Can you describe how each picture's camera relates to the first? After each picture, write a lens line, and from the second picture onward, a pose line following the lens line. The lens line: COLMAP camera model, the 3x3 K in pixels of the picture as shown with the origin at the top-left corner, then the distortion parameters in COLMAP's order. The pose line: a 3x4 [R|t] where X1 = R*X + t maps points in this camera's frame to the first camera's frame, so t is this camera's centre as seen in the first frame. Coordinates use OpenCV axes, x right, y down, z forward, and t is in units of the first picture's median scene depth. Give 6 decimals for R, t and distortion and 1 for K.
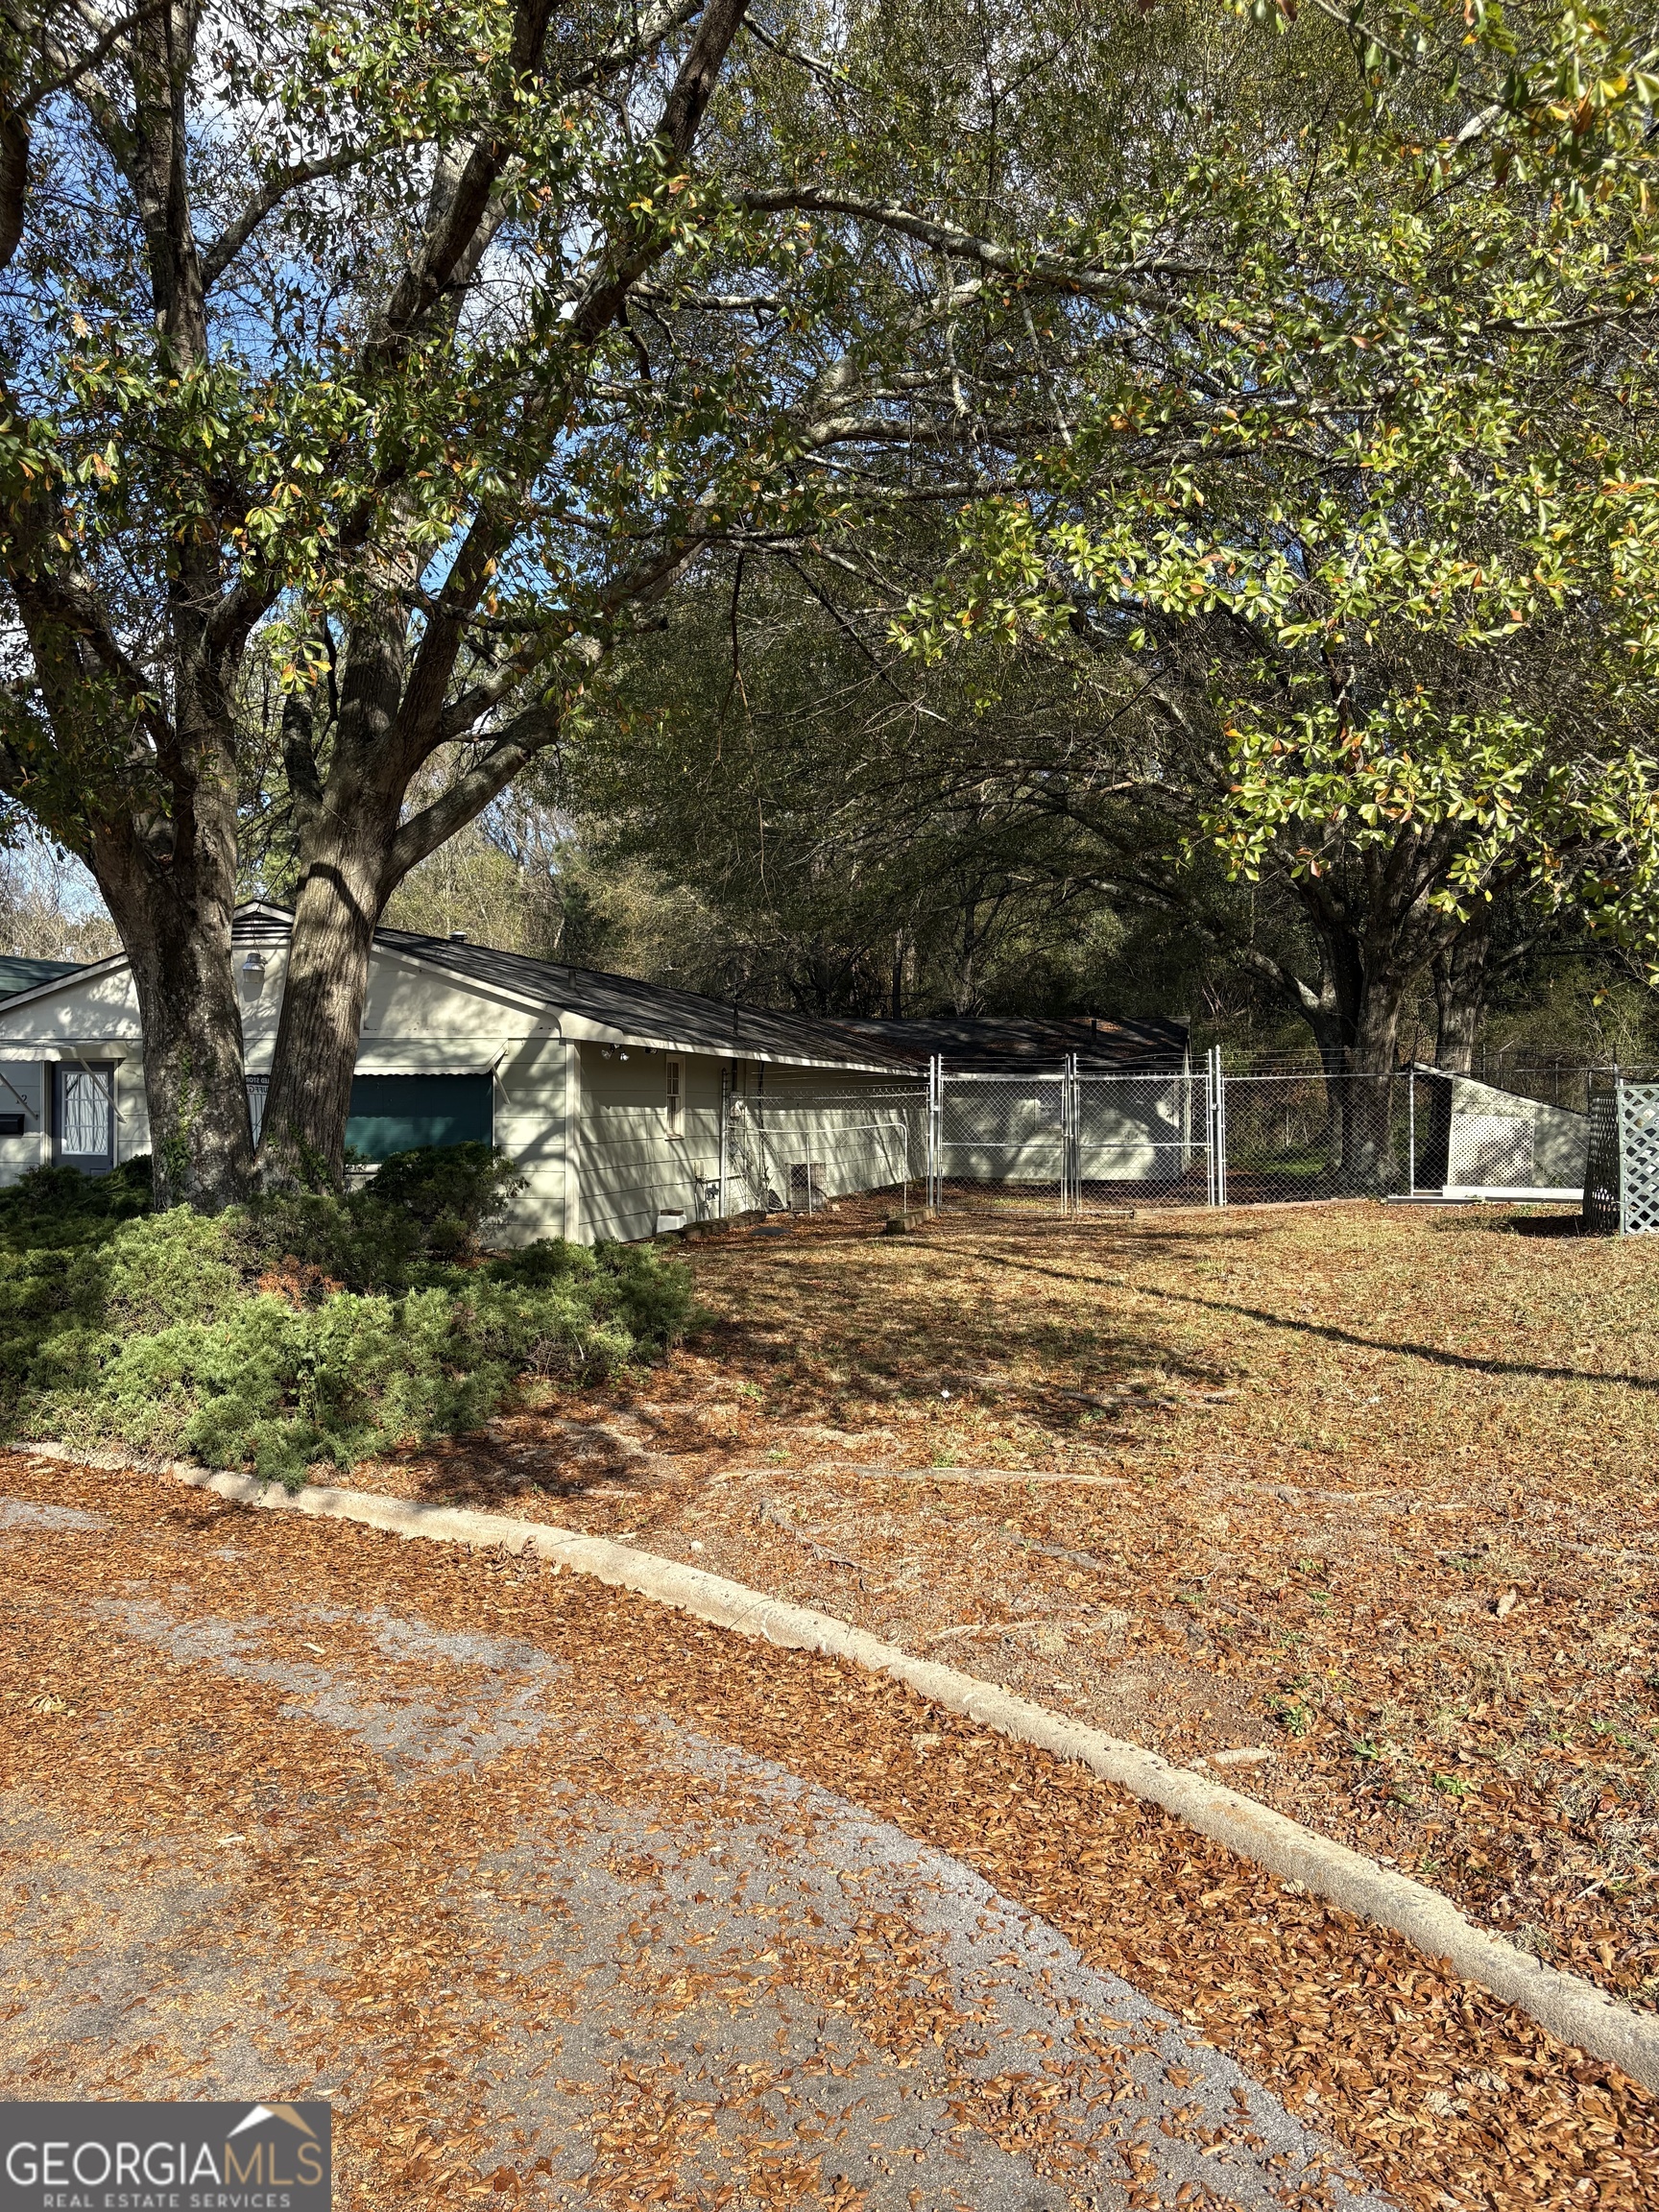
lens RADIAL K [[1632.8, 0, 826.1], [0, 1632.8, 1097.8], [0, 0, 1]] dist [0.057787, -0.016192]
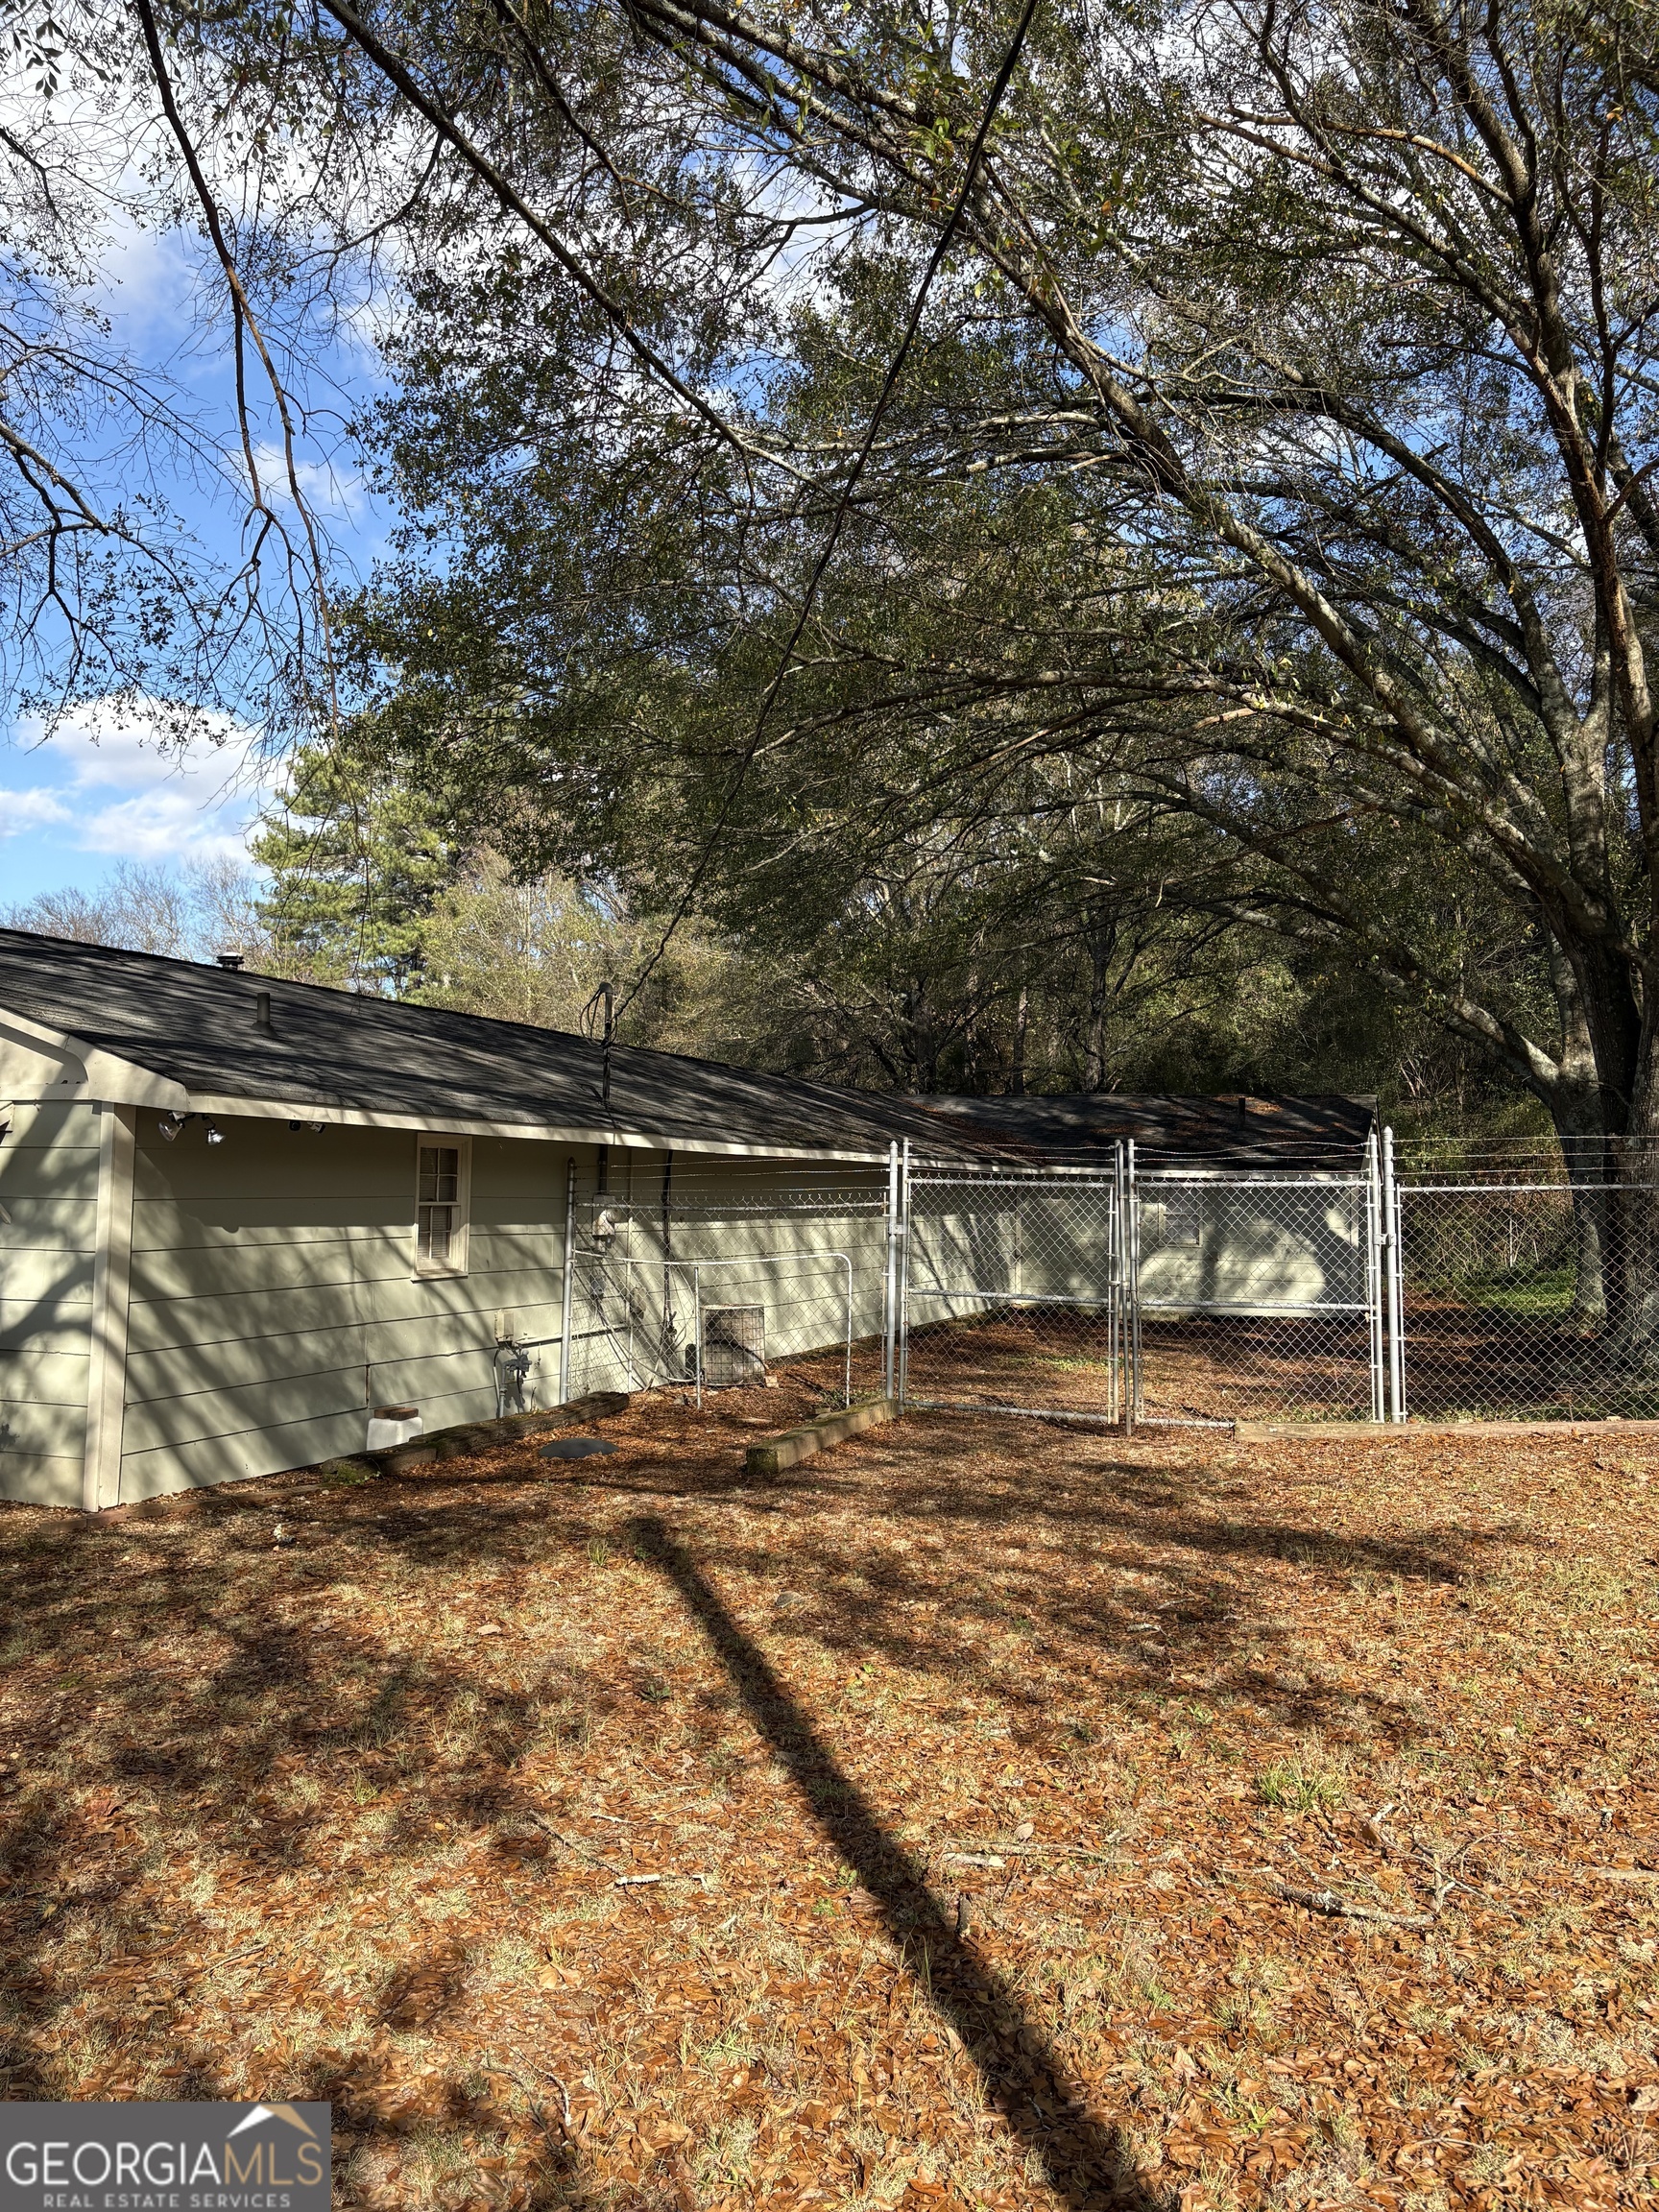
lens RADIAL K [[1632.8, 0, 842.5], [0, 1632.8, 1076.3], [0, 0, 1]] dist [0.057787, -0.016192]
pose [[0.993946, 0.006295, -0.109688, 0.125783], [-0.013398, 0.997850, -0.064147, -0.012471], [0.109049, 0.065229, 0.991894, 0.458314]]
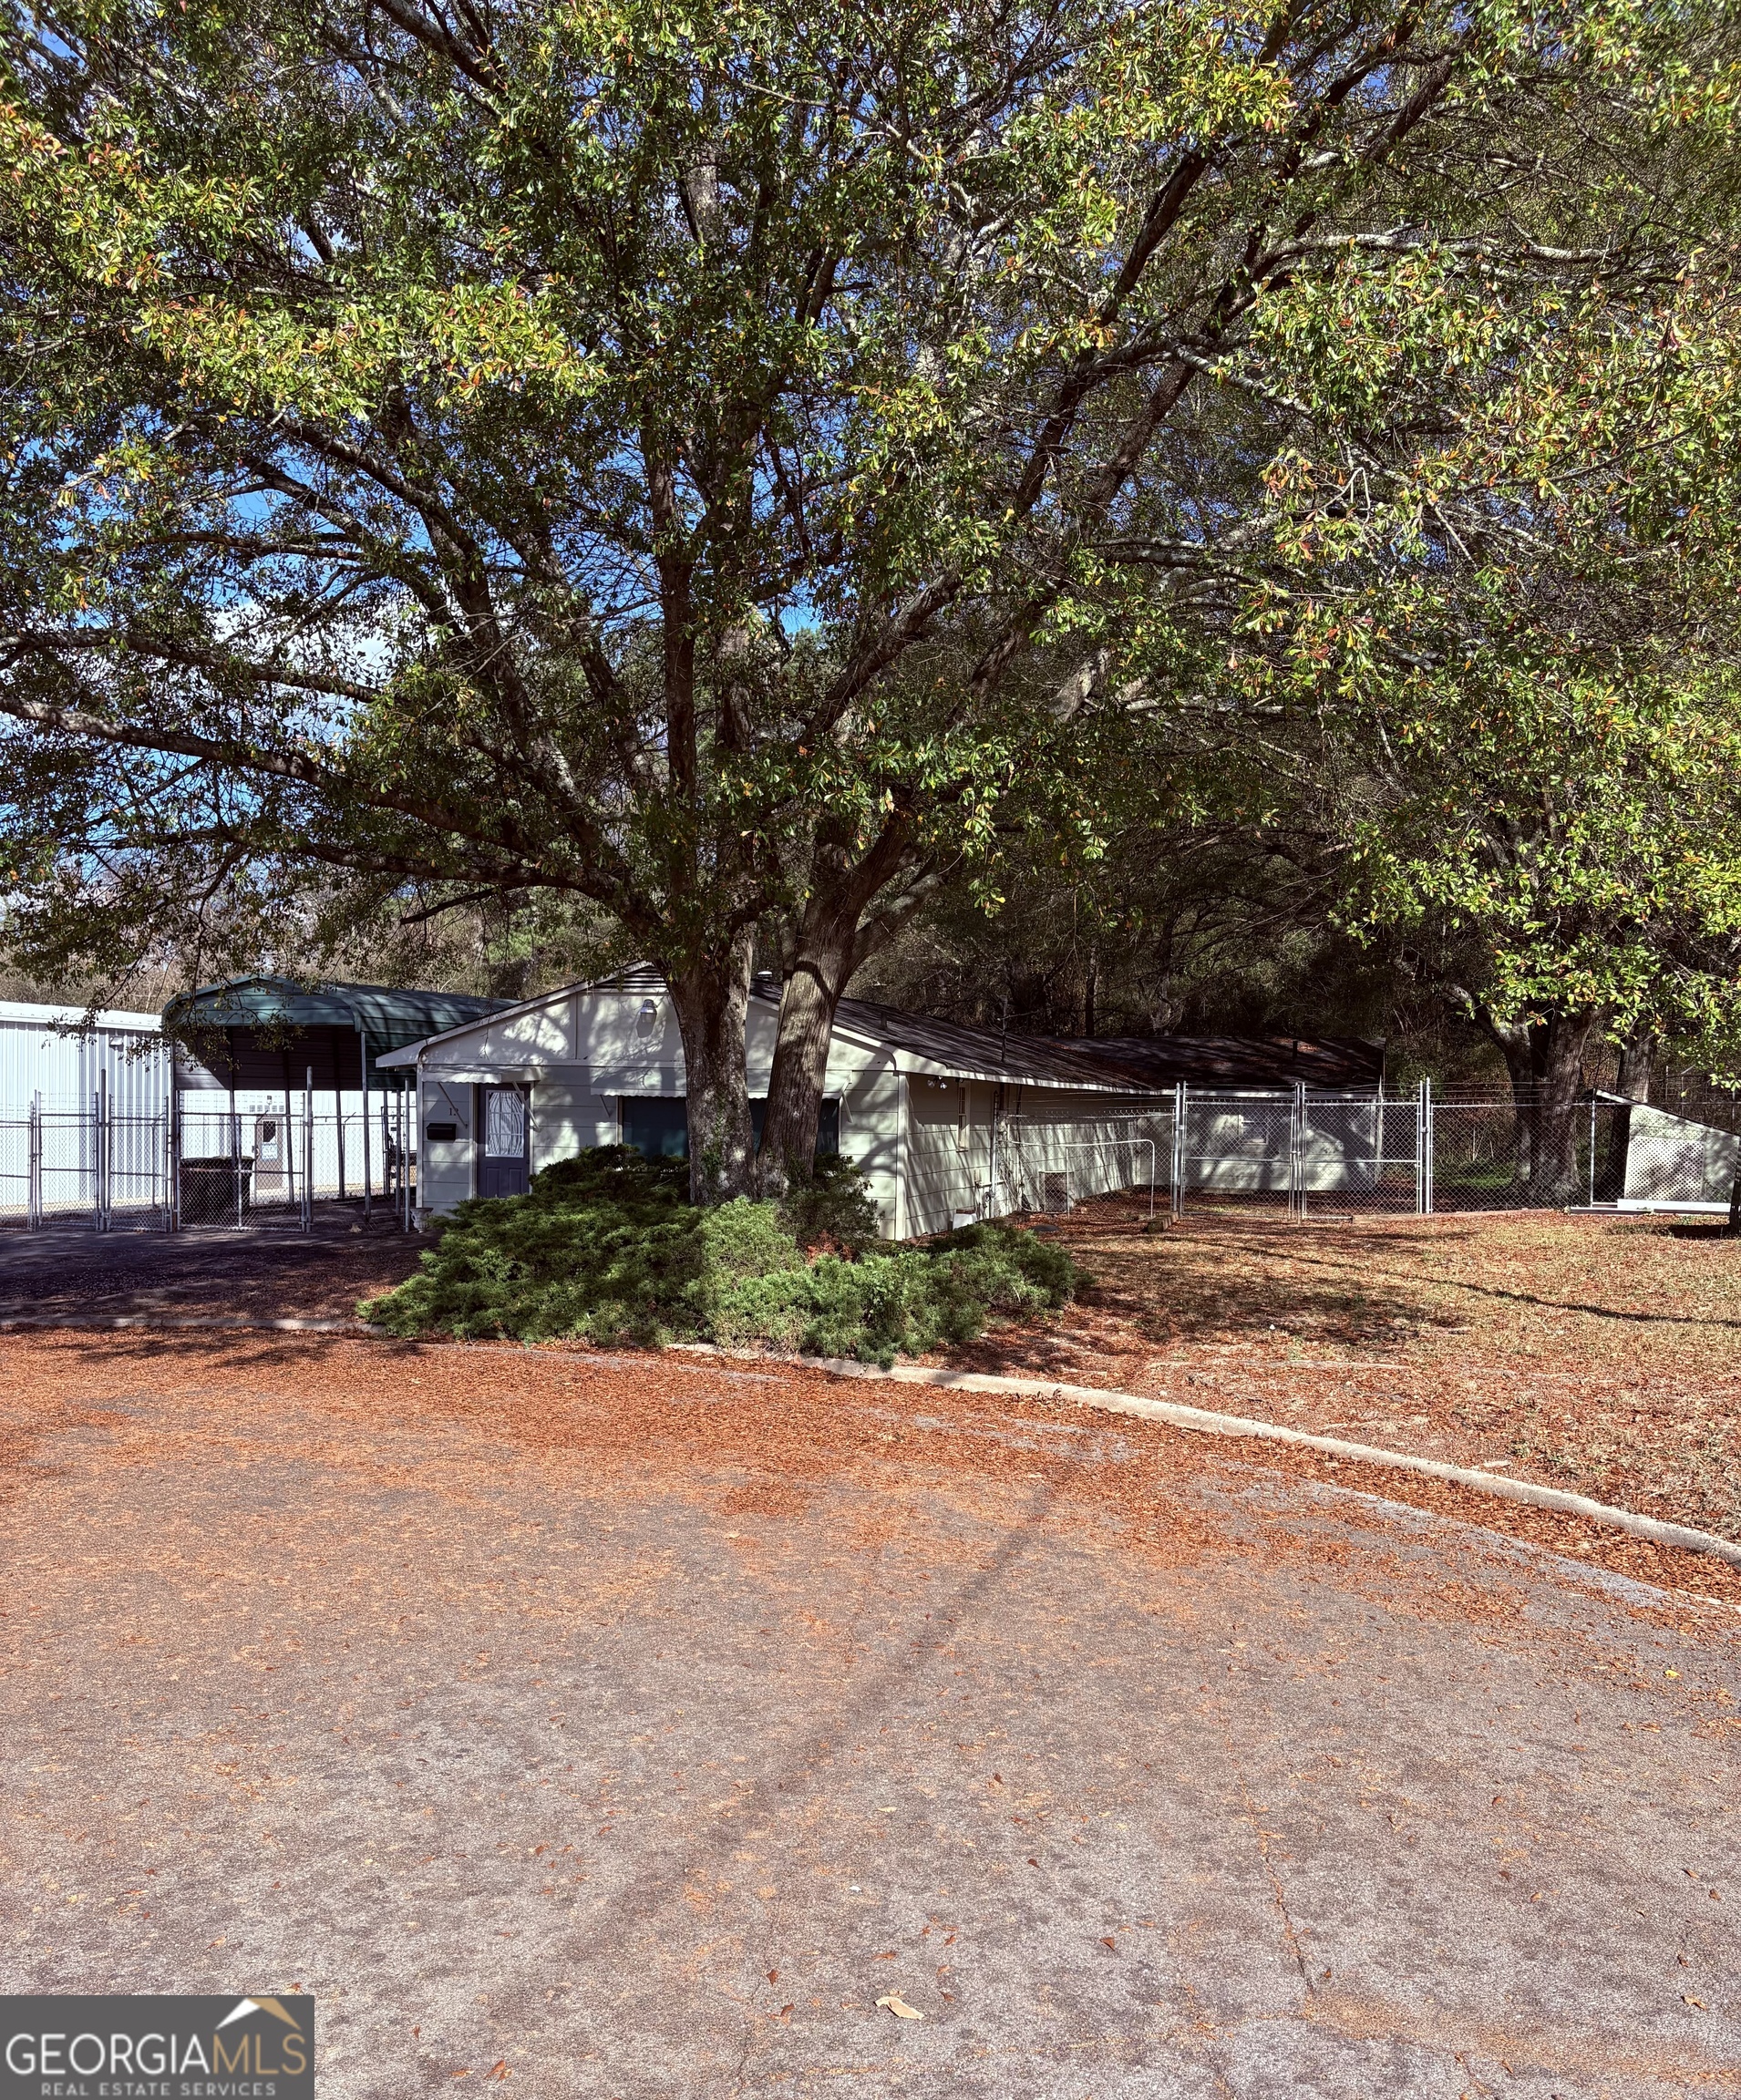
lens RADIAL K [[1716.4, 0, 832.7], [0, 1716.4, 1096.4], [0, 0, 1]] dist [0.020471, 0.004457]
pose [[0.997073, 0.011230, -0.075624, -0.099384], [-0.011314, 0.999936, -0.000685, -0.013891], [0.075612, 0.001538, 0.997136, -0.289996]]
